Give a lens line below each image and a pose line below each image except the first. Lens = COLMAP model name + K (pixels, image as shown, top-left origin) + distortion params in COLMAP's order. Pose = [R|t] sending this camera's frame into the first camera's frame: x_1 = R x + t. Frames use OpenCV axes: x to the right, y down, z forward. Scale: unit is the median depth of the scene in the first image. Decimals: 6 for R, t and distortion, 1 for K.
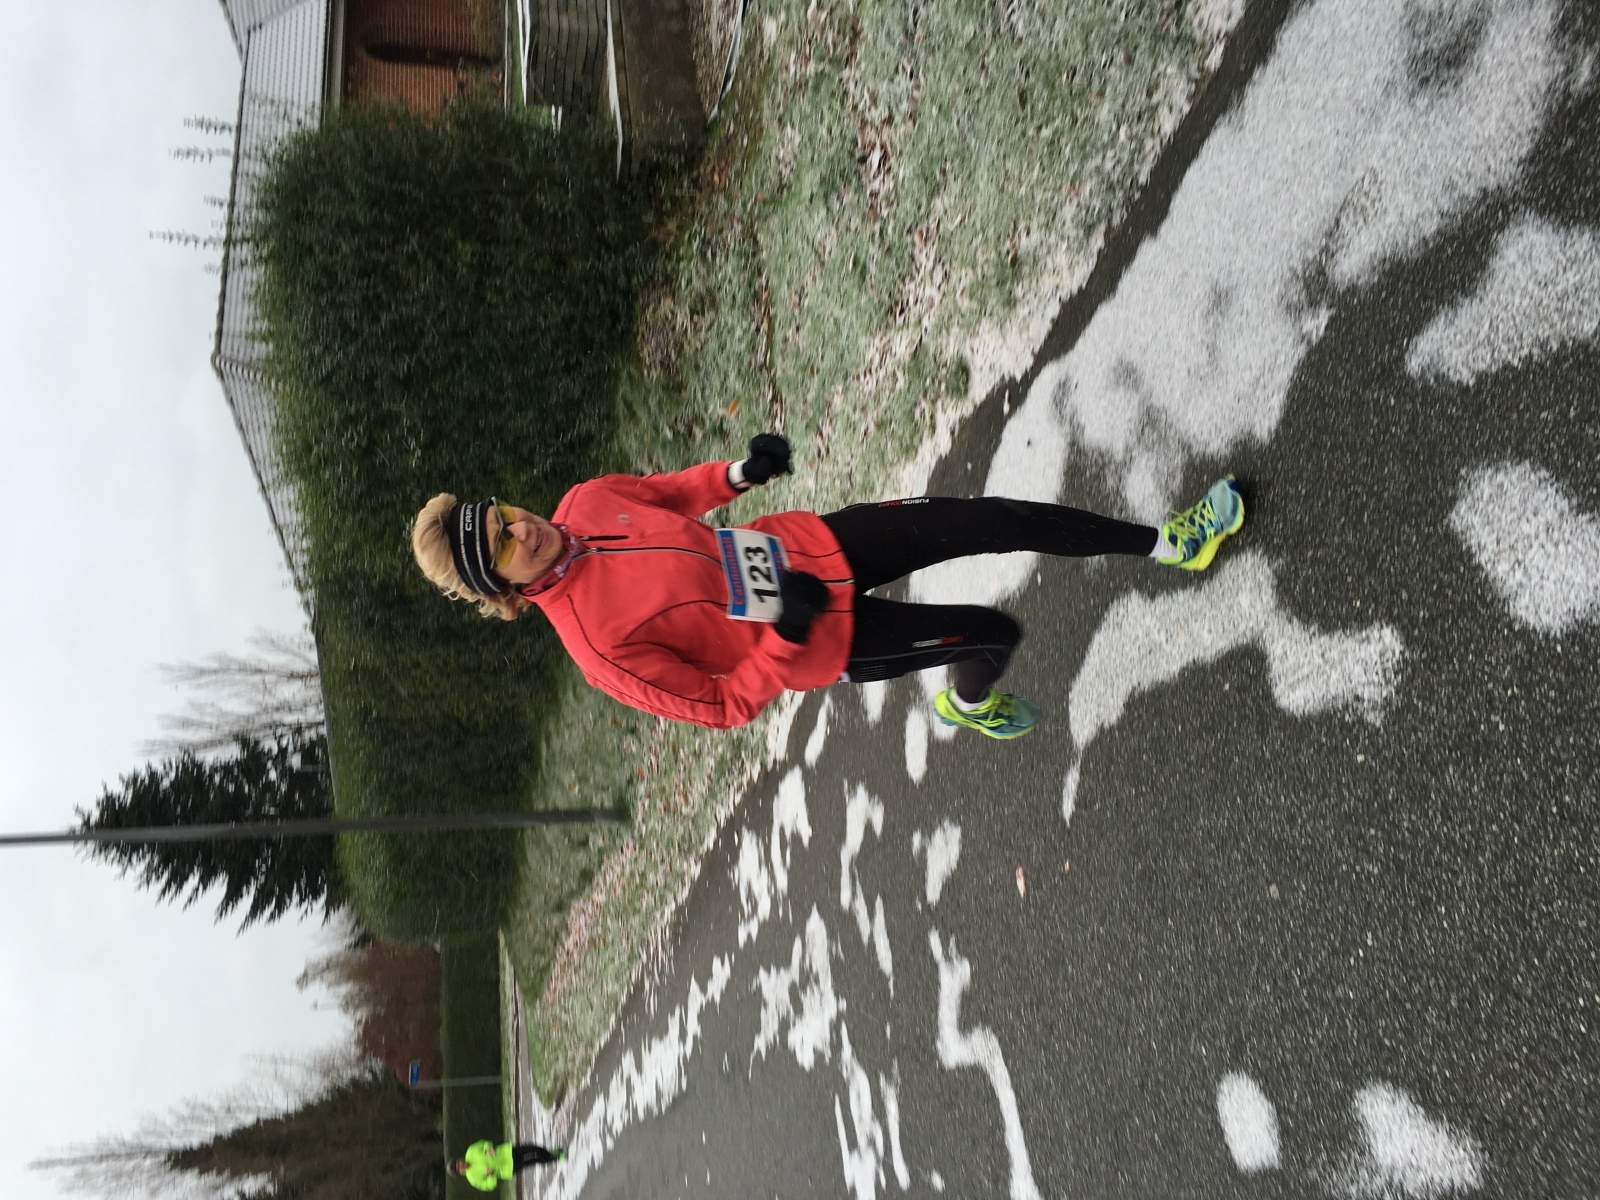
lens RADIAL K [[1417.4, 0, 794.1], [0, 1417.4, 579.3], [0, 0, 1]] dist [0.091287, -0.096526]
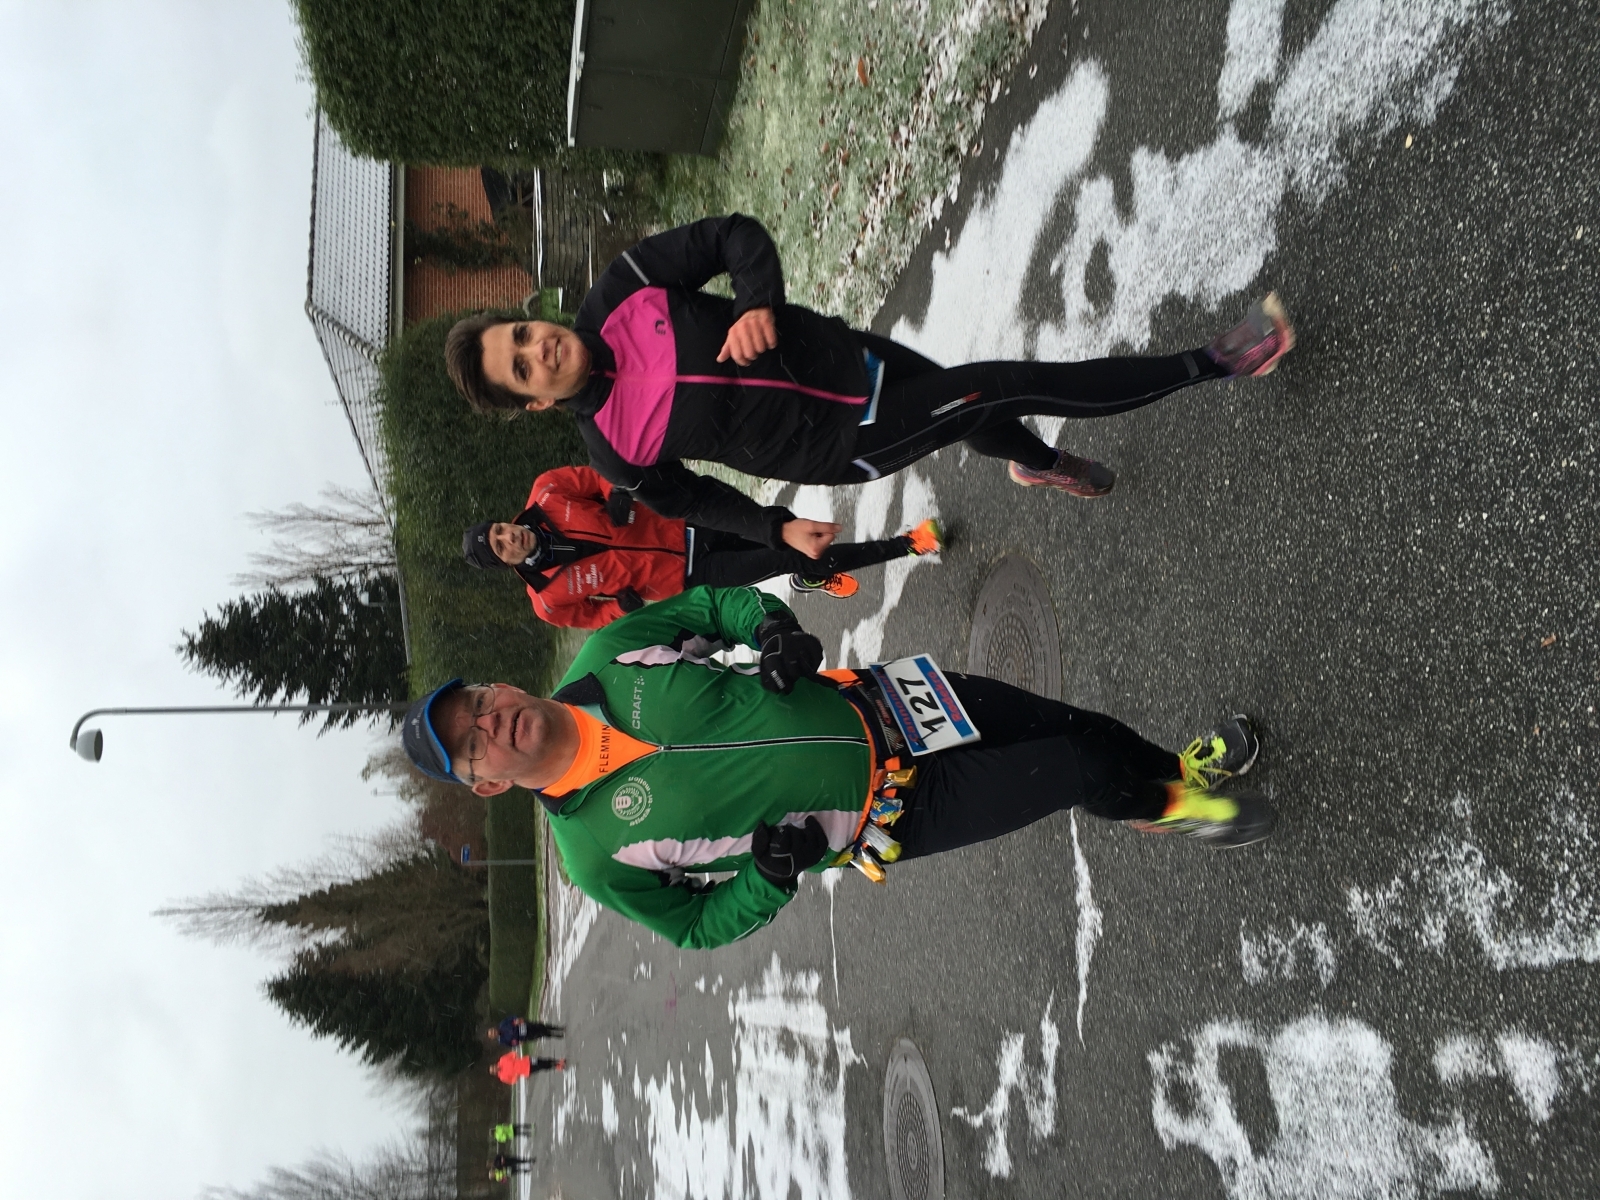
lens RADIAL K [[1373.0, 0, 790.7], [0, 1373.0, 596.2], [0, 0, 1]] dist [0.100969, -0.120766]
pose [[0.999178, 0.034323, -0.021586, 0.159909], [-0.030990, 0.989760, 0.139339, -0.238837], [0.026148, -0.138556, 0.990009, -0.666017]]
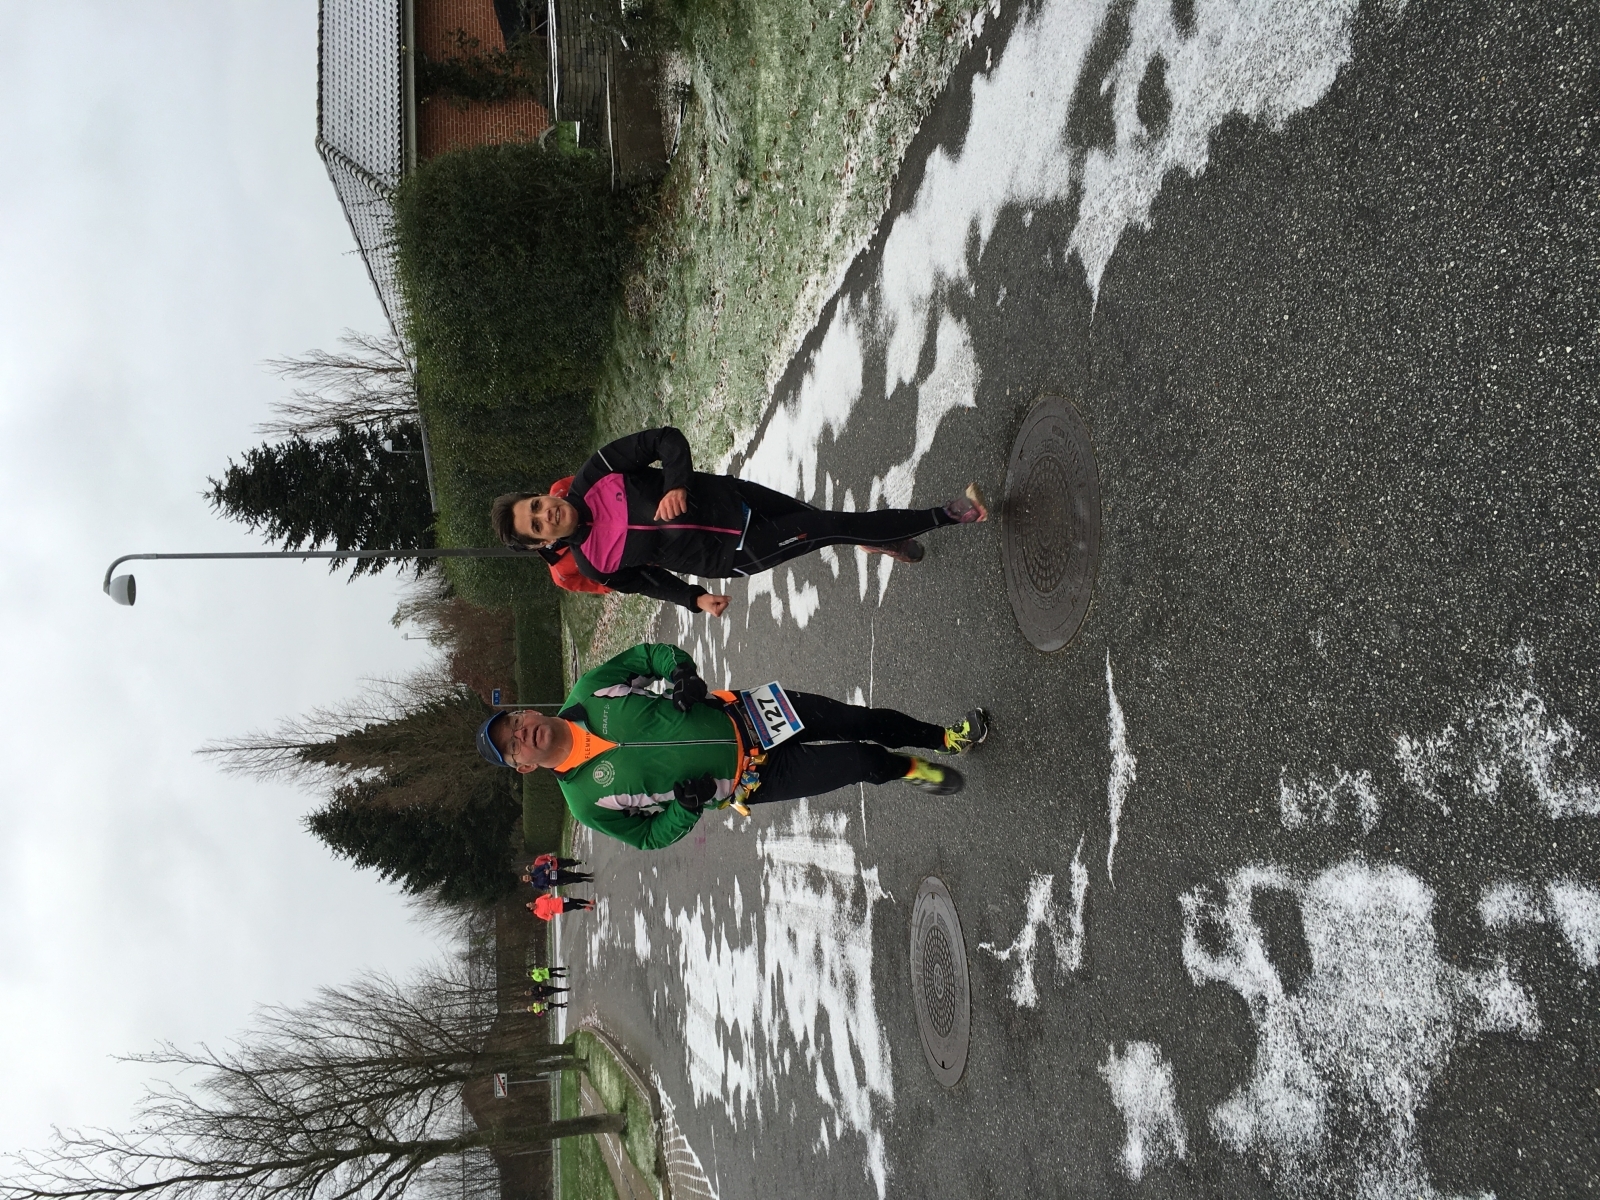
lens RADIAL K [[1360.6, 0, 810.5], [0, 1360.6, 597.7], [0, 0, 1]] dist [0.093154, -0.120280]
pose [[0.999140, 0.036641, -0.019412, 0.155774], [-0.030659, 0.967986, 0.249124, -0.235401], [0.027919, -0.248315, 0.968277, -0.651902]]
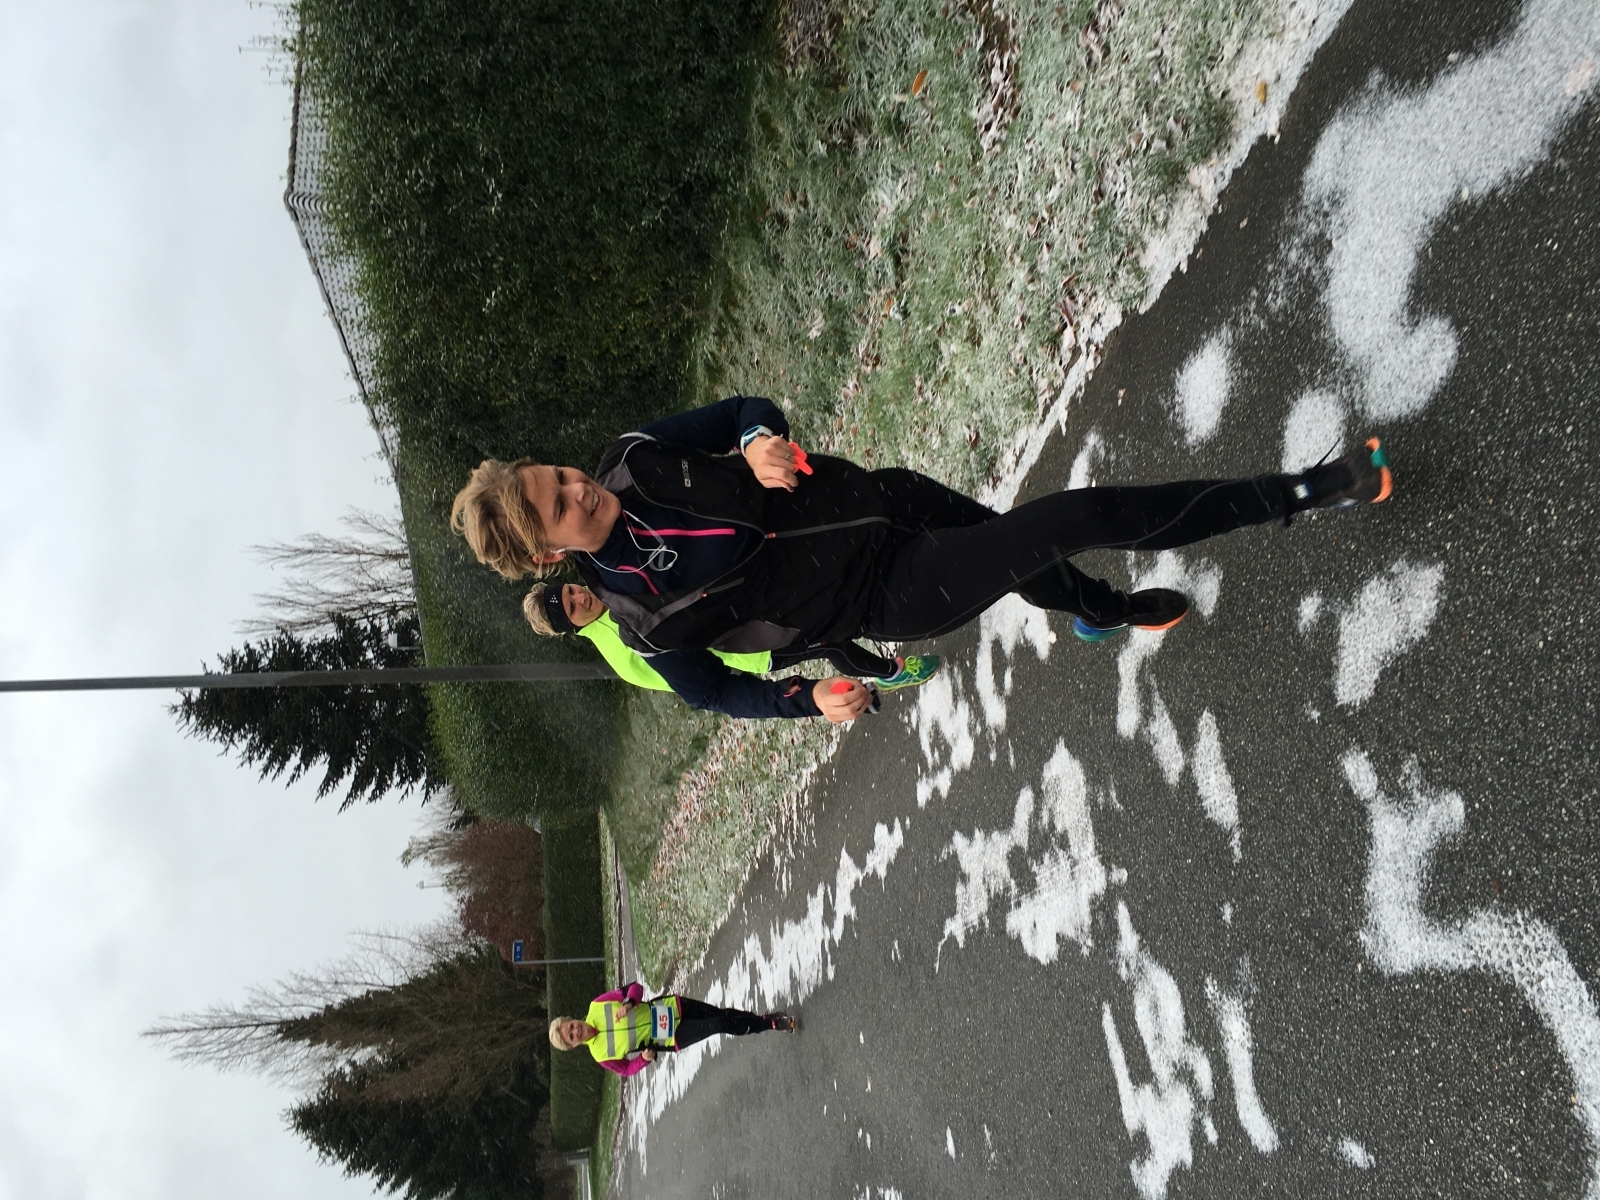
lens RADIAL K [[1419.4, 0, 798.7], [0, 1419.4, 584.0], [0, 0, 1]] dist [0.103116, -0.128036]
pose [[0.998221, 0.000222, -0.059627, -0.054576], [0.004369, 0.997033, 0.076852, 0.072021], [0.059467, -0.076975, 0.995258, 0.217846]]
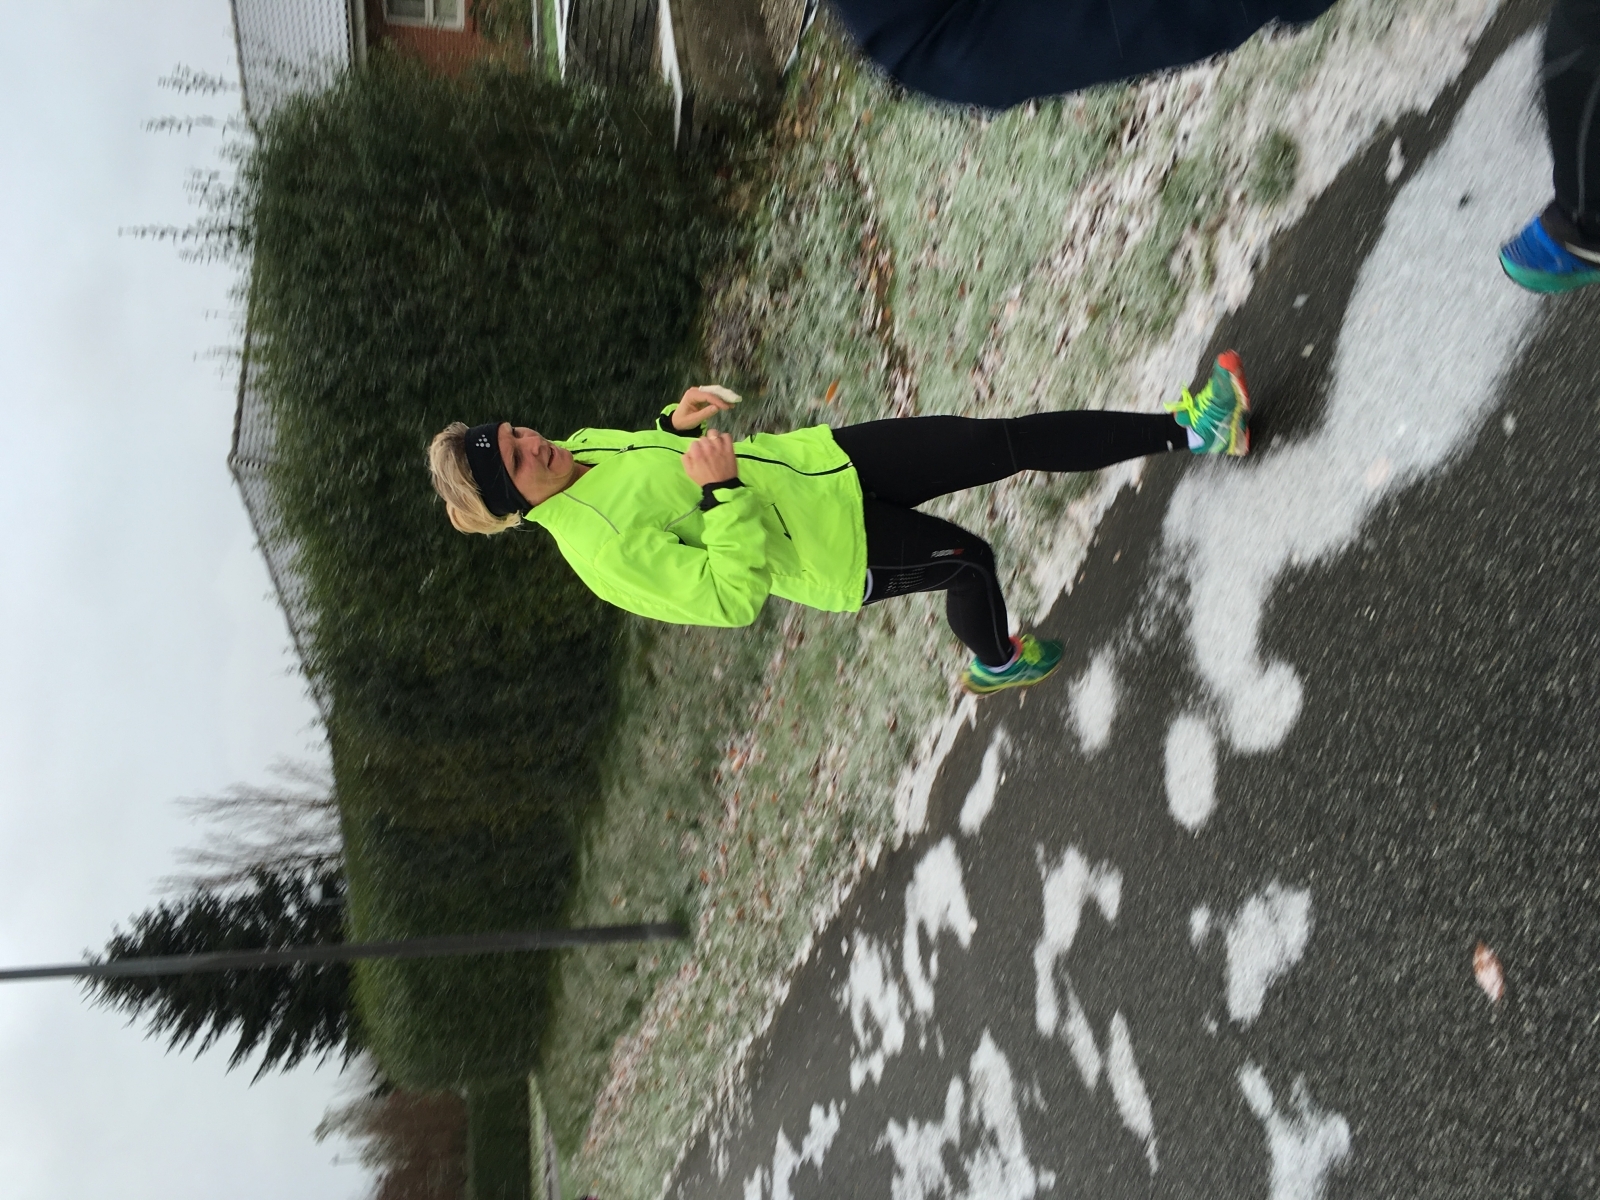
lens RADIAL K [[1419.4, 0, 803.4], [0, 1419.4, 570.2], [0, 0, 1]] dist [0.098345, -0.112031]
pose [[0.999625, -0.024846, -0.011499, -0.046812], [0.023679, 0.995439, -0.092417, 0.046894], [0.013743, 0.092110, 0.995654, 0.194161]]
